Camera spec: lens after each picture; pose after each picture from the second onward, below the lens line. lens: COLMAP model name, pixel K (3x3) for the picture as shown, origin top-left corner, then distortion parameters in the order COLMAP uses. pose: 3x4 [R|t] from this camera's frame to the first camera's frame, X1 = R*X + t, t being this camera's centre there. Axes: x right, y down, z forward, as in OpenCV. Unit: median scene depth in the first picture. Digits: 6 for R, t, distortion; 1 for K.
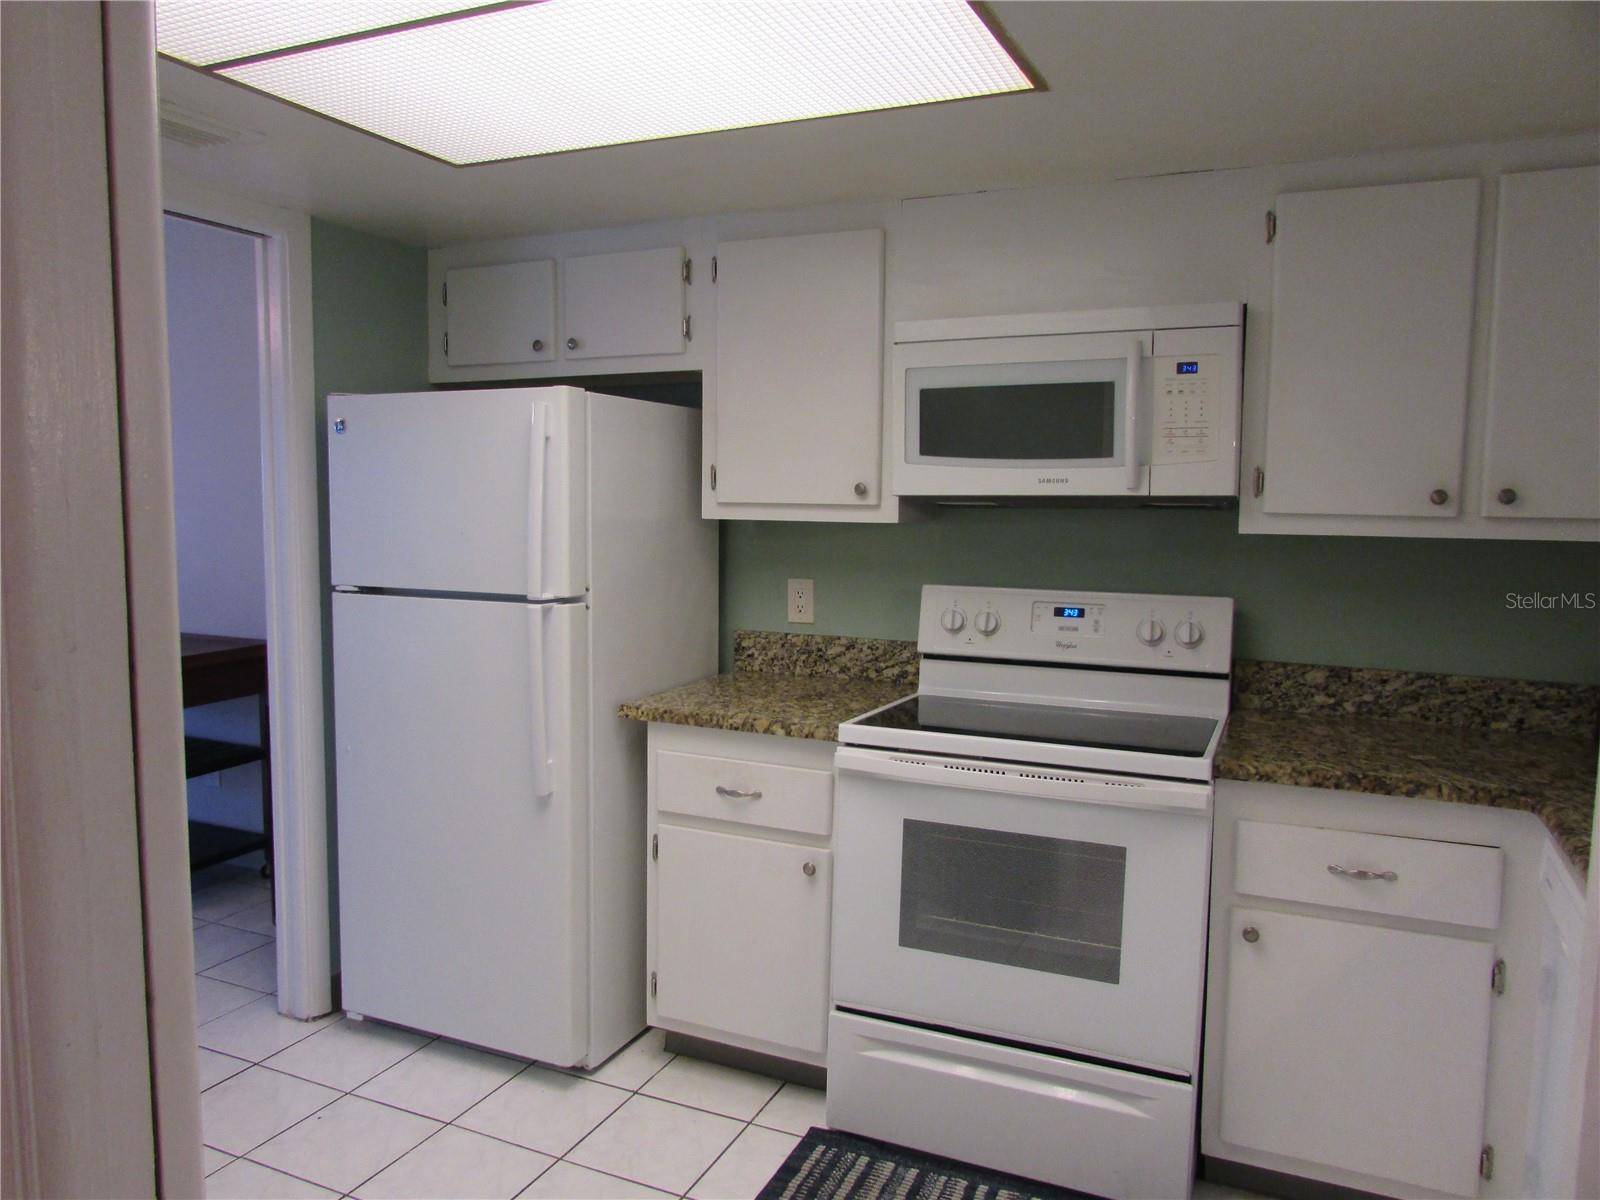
lens RADIAL K [[1134.5, 0, 775.7], [0, 1134.5, 593.9], [0, 0, 1]] dist [-0.044114, 0.031673]
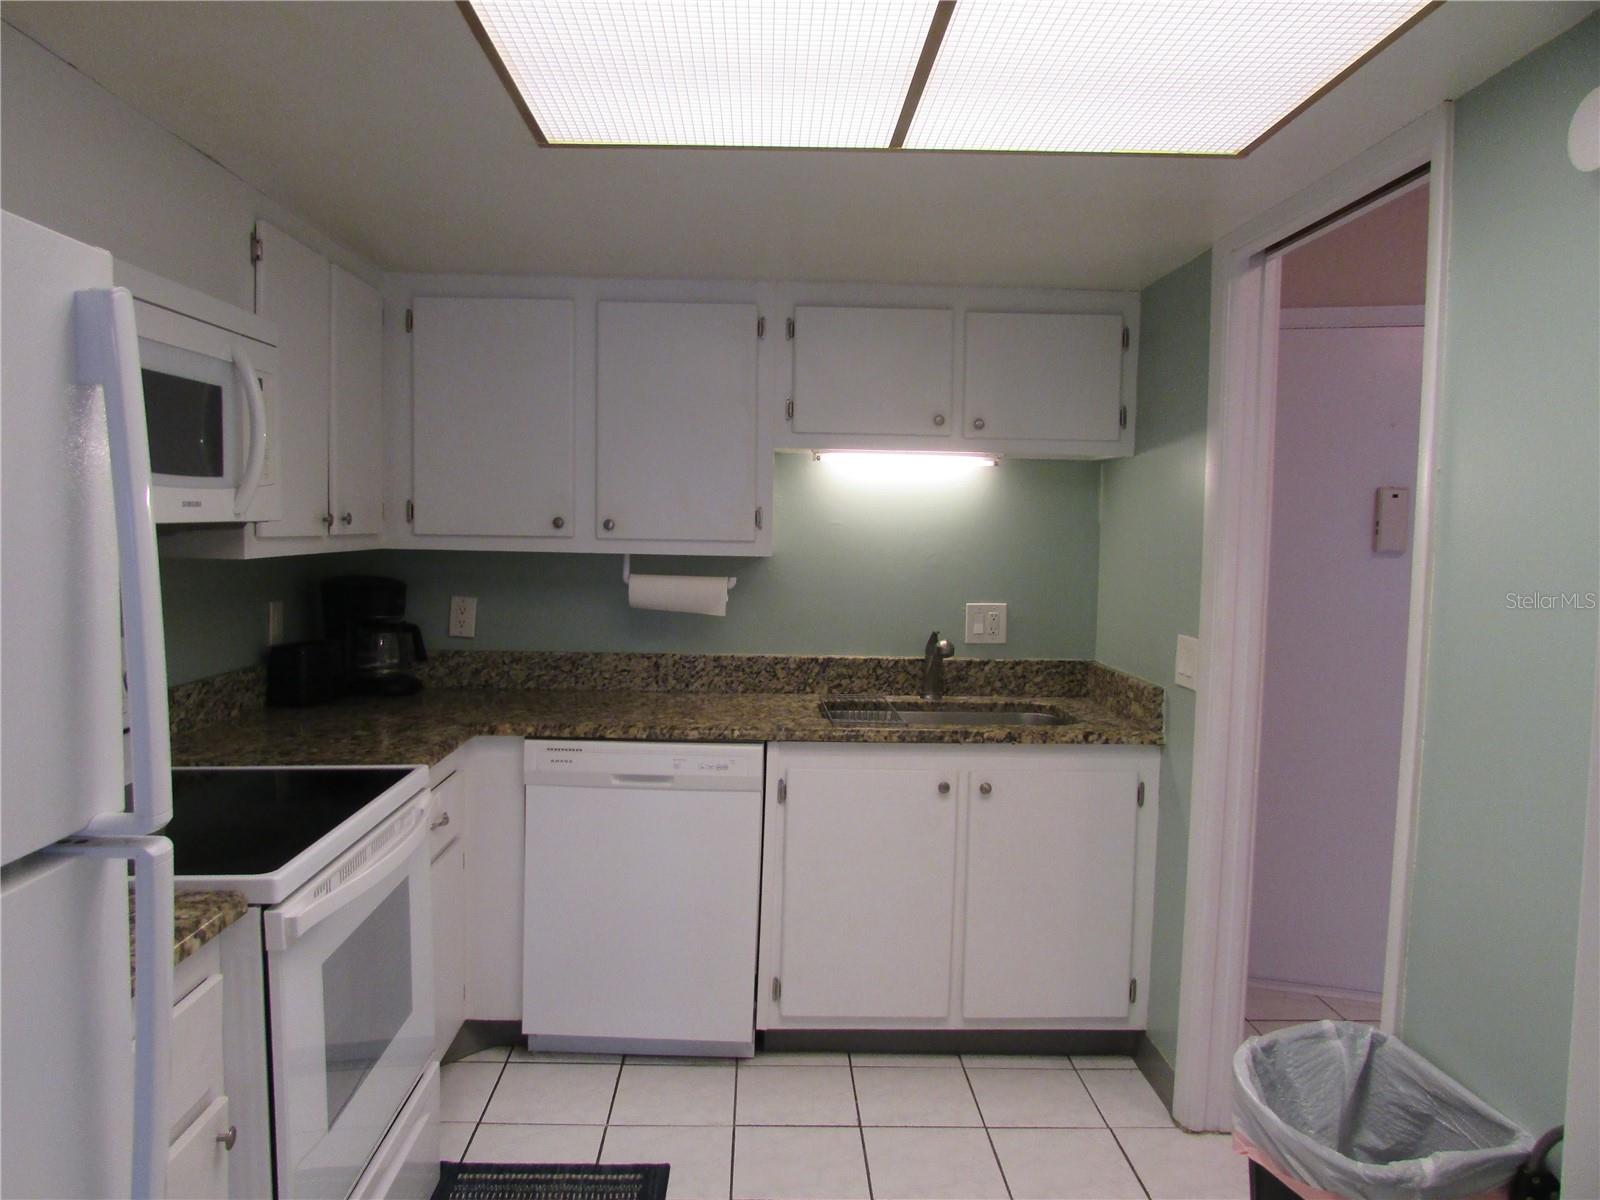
lens RADIAL K [[1134.5, 0, 775.7], [0, 1134.5, 593.9], [0, 0, 1]] dist [-0.044114, 0.031673]
pose [[-0.428314, -0.073910, 0.900602, -0.647239], [0.061340, 0.991972, 0.110581, -0.101331], [-0.901546, 0.102606, -0.420342, 0.989807]]
